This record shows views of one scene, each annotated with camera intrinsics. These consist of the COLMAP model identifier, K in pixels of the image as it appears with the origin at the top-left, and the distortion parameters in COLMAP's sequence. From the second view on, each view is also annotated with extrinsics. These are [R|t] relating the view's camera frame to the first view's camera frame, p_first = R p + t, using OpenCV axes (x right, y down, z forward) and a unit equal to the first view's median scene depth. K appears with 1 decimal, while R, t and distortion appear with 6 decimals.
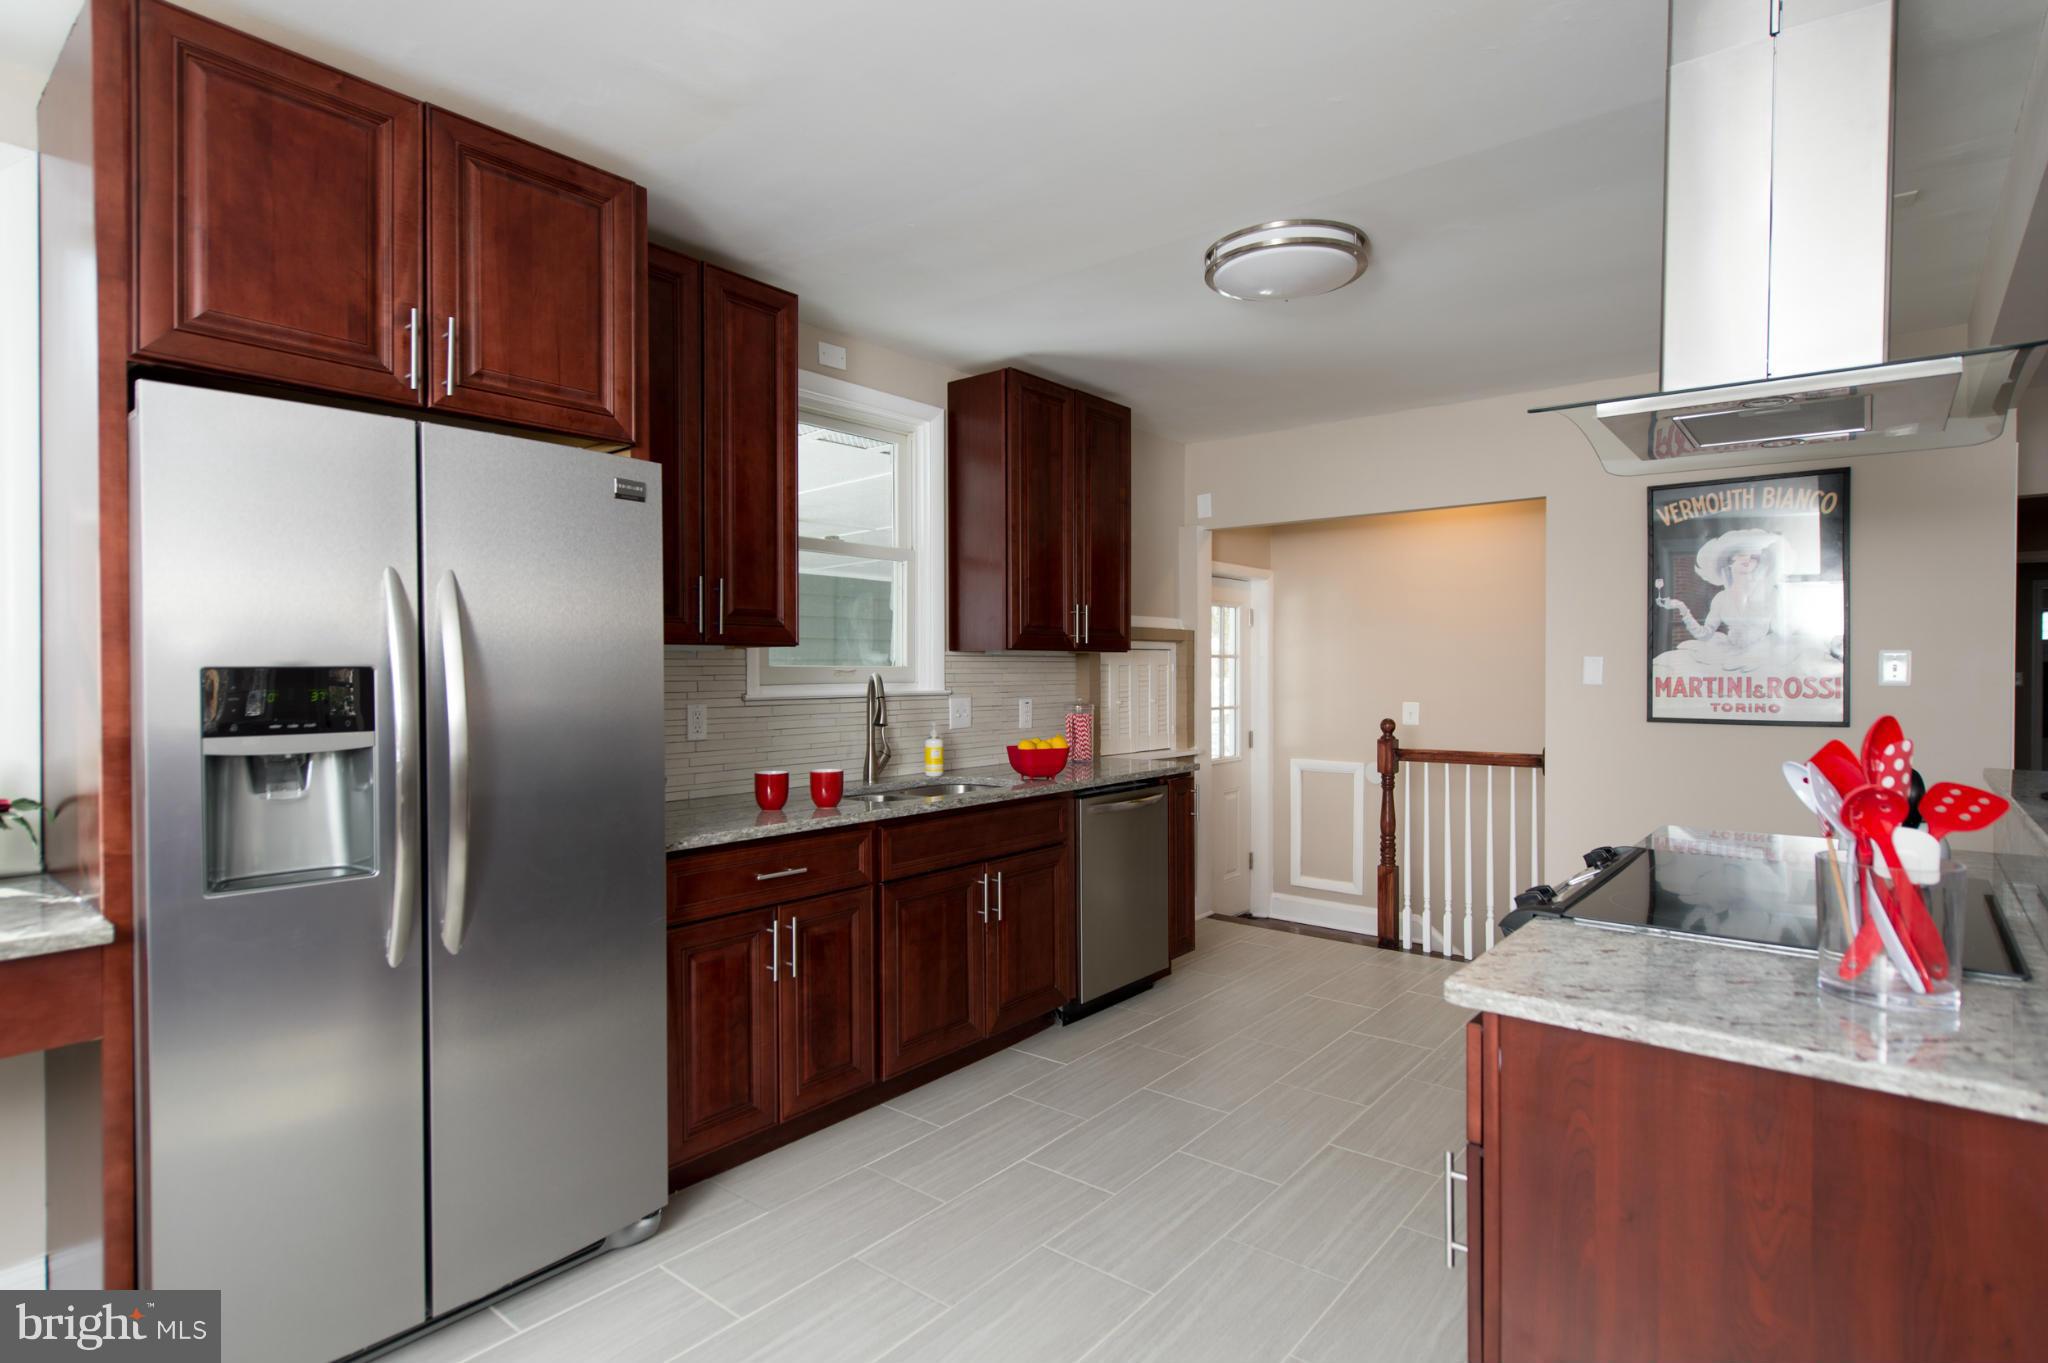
lens RADIAL K [[1135.6, 0, 1024.0], [0, 1135.6, 681.5], [0, 0, 1]] dist [0.002083, -0.021975]
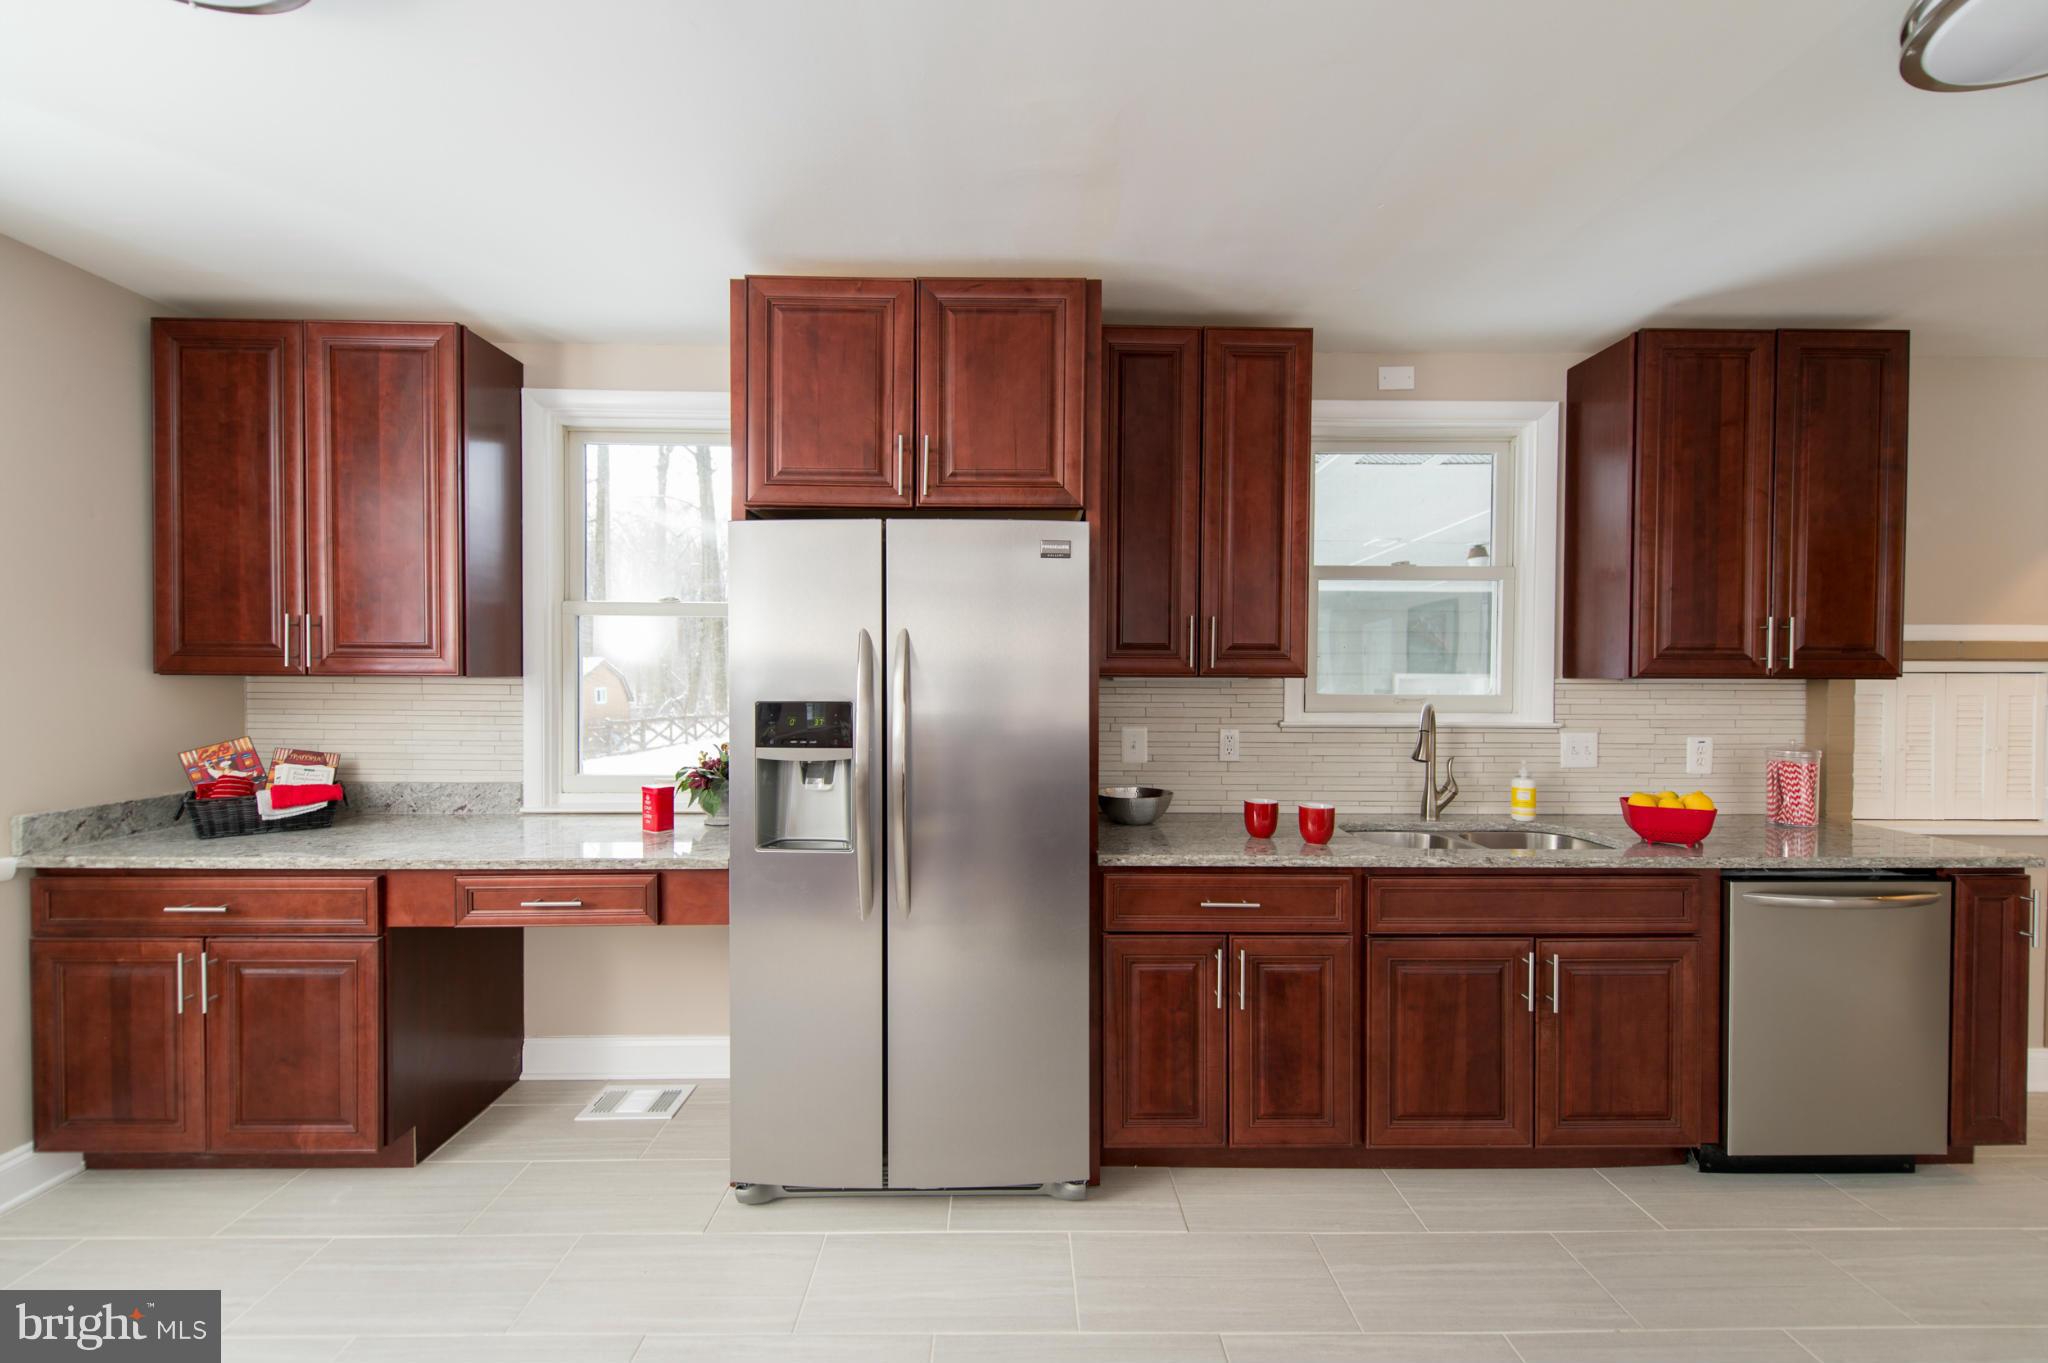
lens RADIAL K [[809.4, 0, 1024.0], [0, 809.4, 681.5], [0, 0, 1]] dist [-0.000672, -0.000323]
pose [[0.606741, 0.014753, -0.794763, 0.227437], [-0.010897, 0.999888, 0.010242, -0.033438], [0.794825, 0.002447, 0.606833, 0.375233]]
